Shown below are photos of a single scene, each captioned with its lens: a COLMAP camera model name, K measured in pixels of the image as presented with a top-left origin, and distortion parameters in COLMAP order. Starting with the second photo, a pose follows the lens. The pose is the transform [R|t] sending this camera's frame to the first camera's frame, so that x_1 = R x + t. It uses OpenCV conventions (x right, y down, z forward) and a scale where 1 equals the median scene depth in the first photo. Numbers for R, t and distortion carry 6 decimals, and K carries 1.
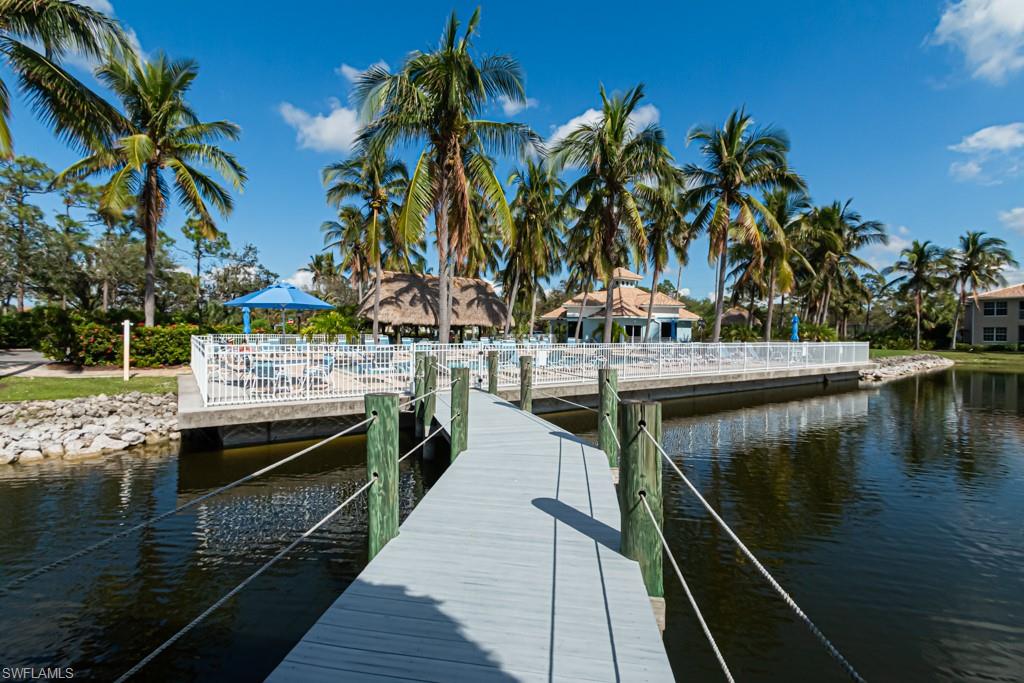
lens RADIAL K [[464.9, 0, 498.9], [0, 464.9, 340.0], [0, 0, 1]] dist [-0.002313, -0.000978]
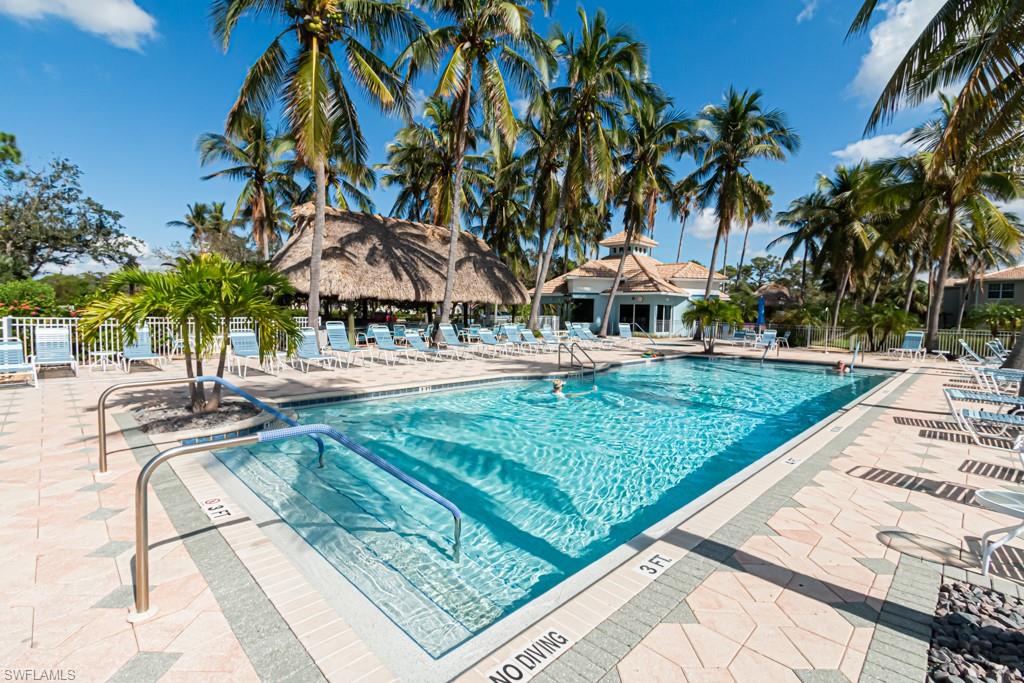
lens RADIAL K [[464.9, 0, 498.9], [0, 464.9, 340.0], [0, 0, 1]] dist [-0.002313, -0.000978]
pose [[0.982038, -0.003611, 0.188651, -0.108547], [-0.005091, 0.998946, 0.045622, -0.007594], [-0.188616, -0.045763, 0.980984, 0.315609]]
